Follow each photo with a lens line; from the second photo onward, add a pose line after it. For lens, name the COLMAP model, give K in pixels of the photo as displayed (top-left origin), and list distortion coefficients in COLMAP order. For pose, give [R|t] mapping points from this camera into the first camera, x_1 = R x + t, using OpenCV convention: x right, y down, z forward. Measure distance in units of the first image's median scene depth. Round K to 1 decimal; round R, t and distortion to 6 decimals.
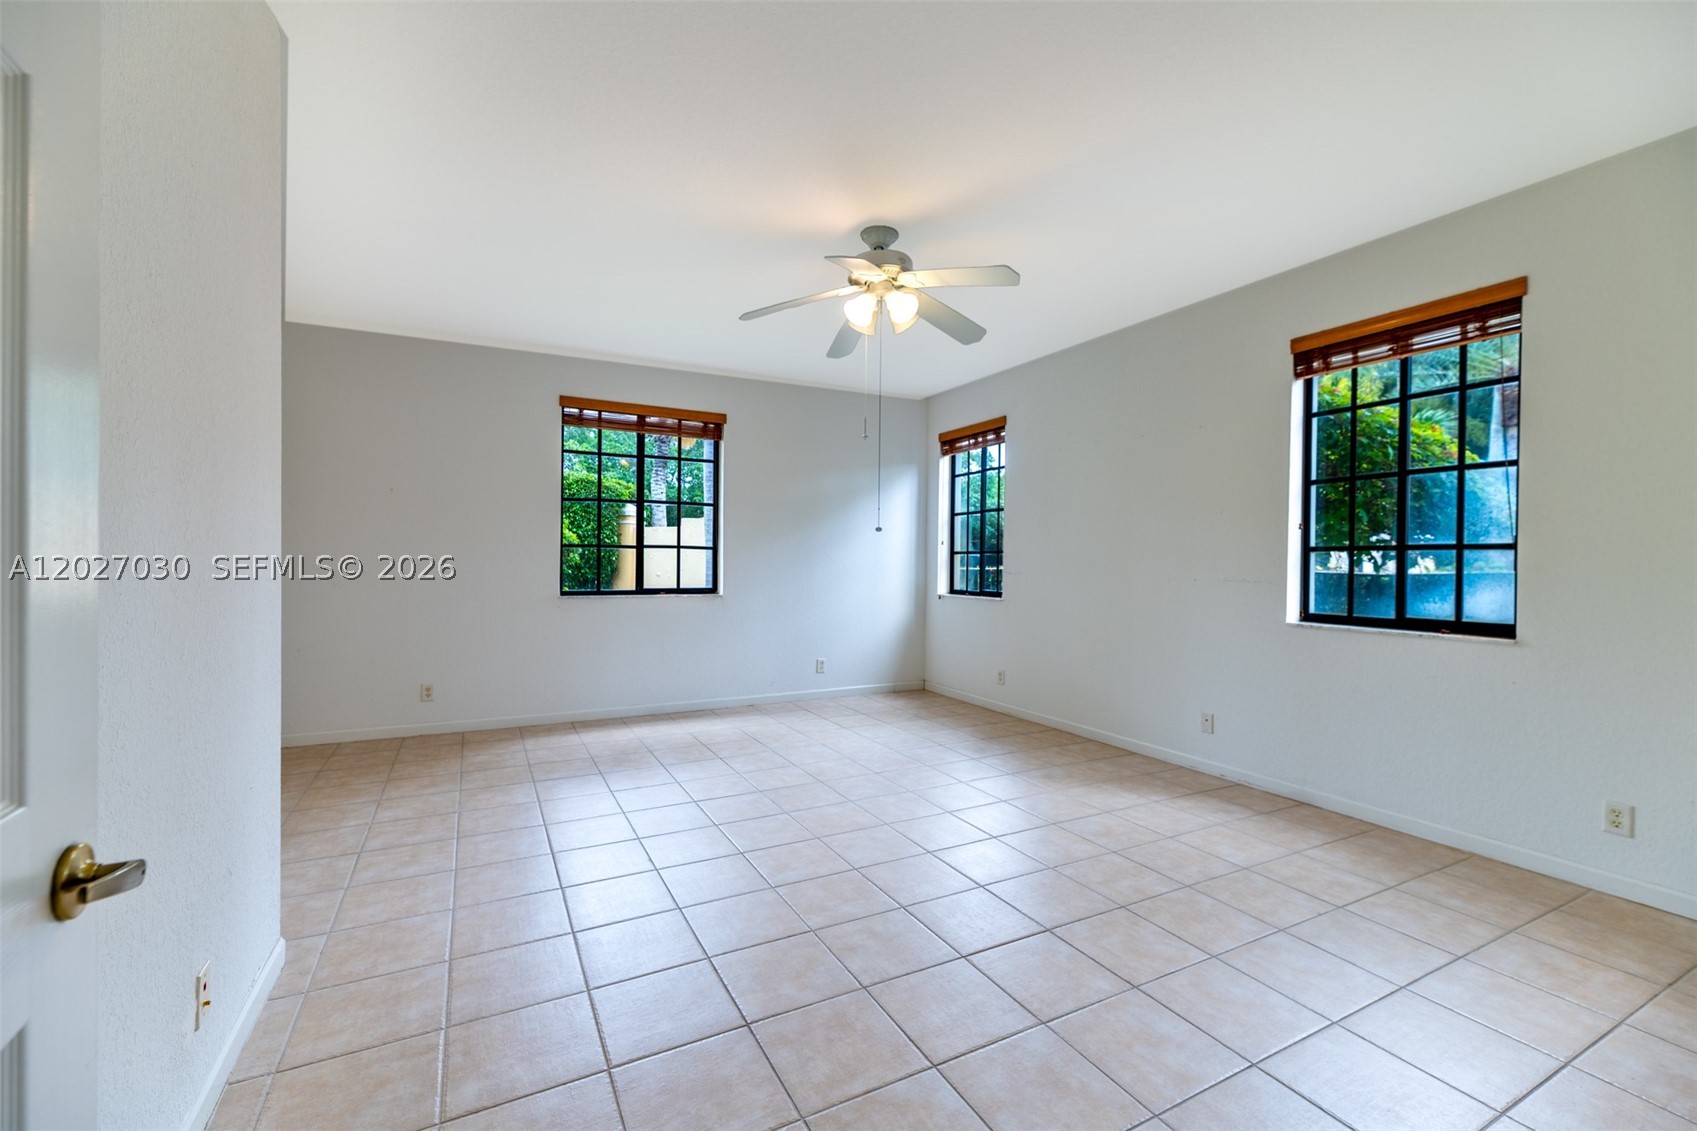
lens RADIAL K [[682.3, 0, 839.4], [0, 682.3, 566.0], [0, 0, 1]] dist [0.001532, 0.000246]
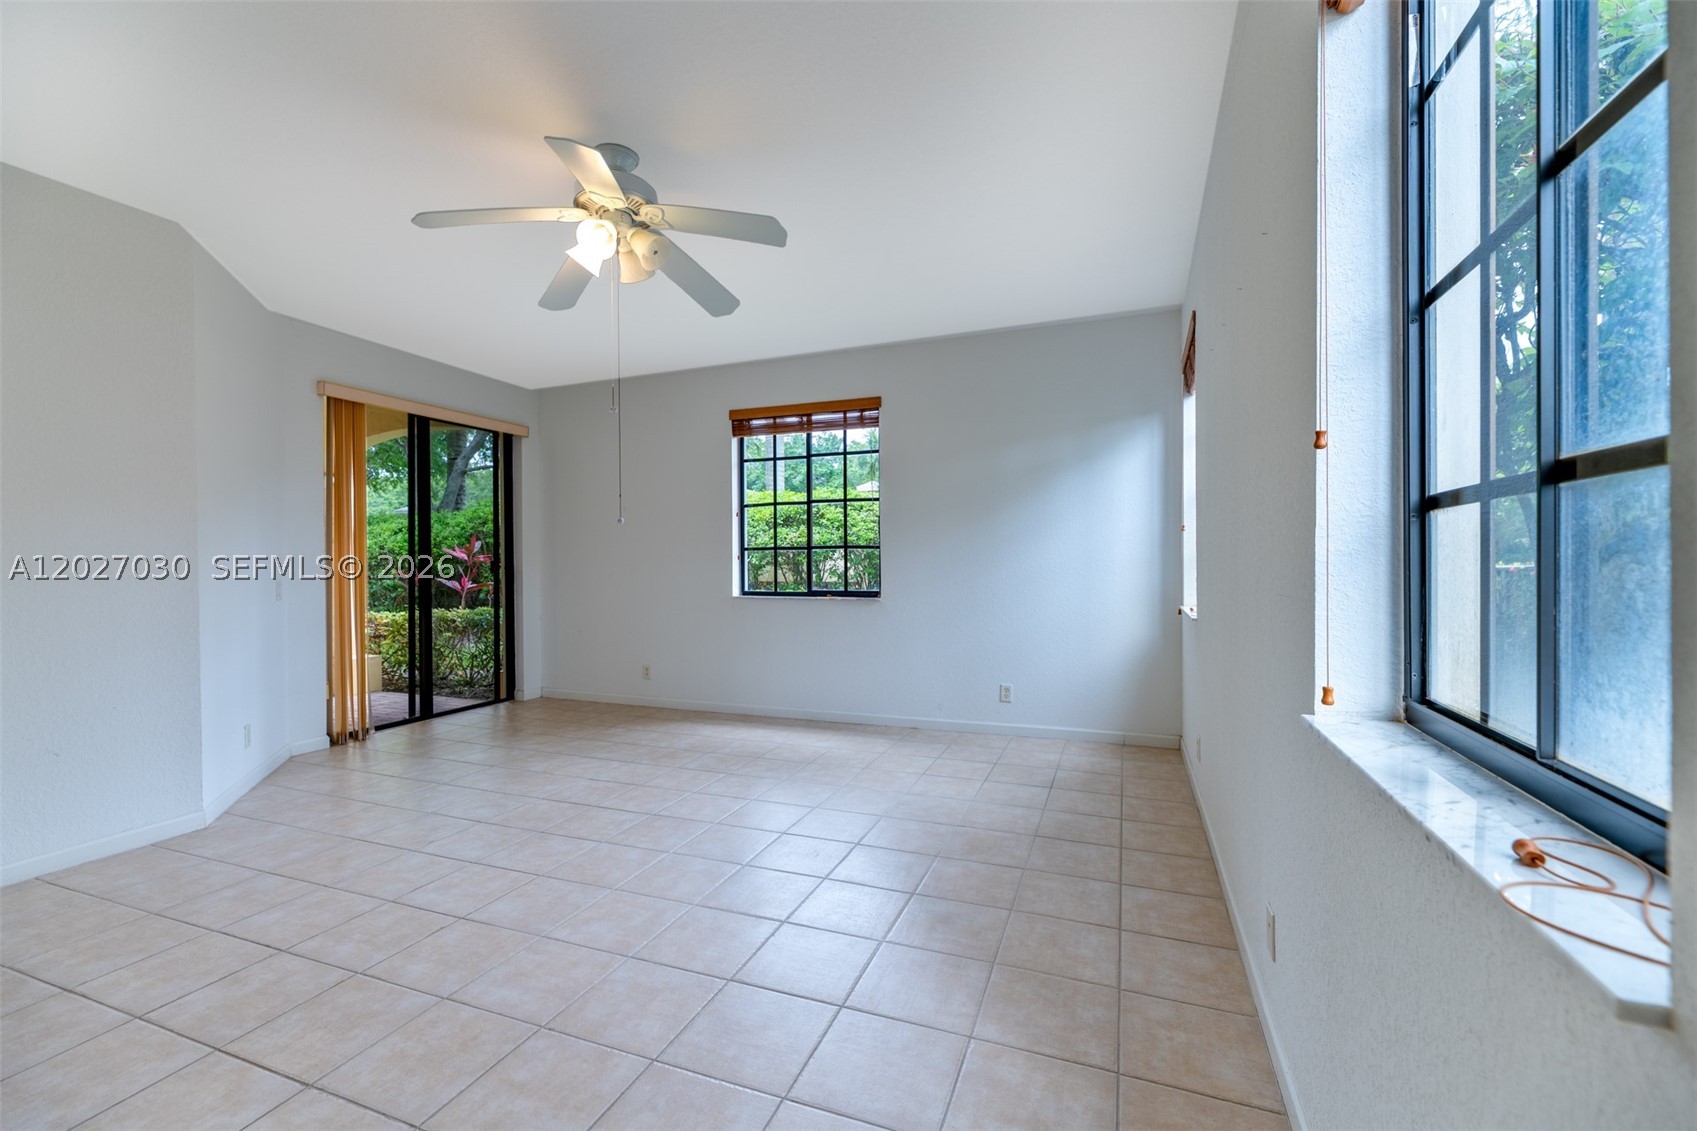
lens RADIAL K [[692.8, 0, 866.2], [0, 692.8, 547.5], [0, 0, 1]] dist [0.001079, 0.000258]
pose [[0.677018, -0.027269, -0.735461, 0.738315], [0.007266, 0.999512, -0.030371, 0.003457], [0.735930, 0.015218, 0.676886, 0.555696]]
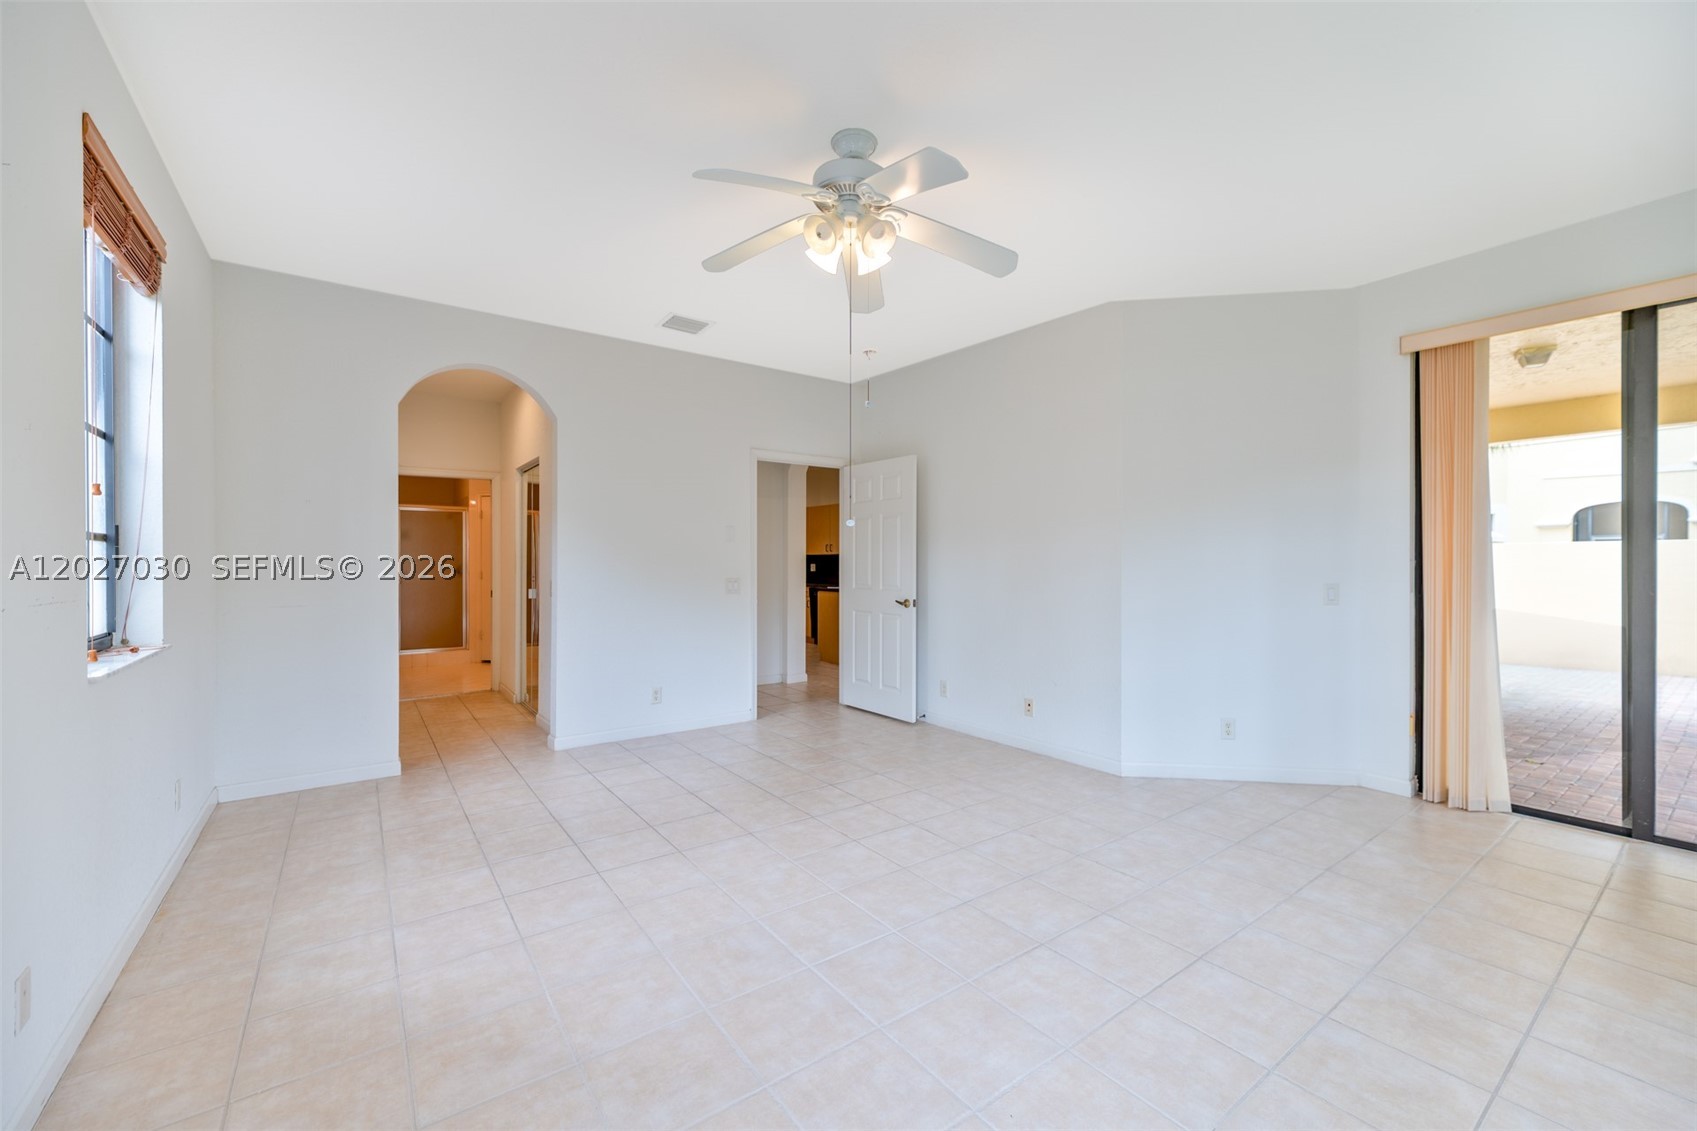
lens RADIAL K [[682.3, 0, 839.4], [0, 682.3, 566.0], [0, 0, 1]] dist [0.001532, 0.000246]
pose [[-0.988567, -0.009871, -0.150456, 0.162942], [-0.011558, 0.999880, 0.010345, -0.023778], [0.150336, 0.011966, -0.988563, 1.531944]]
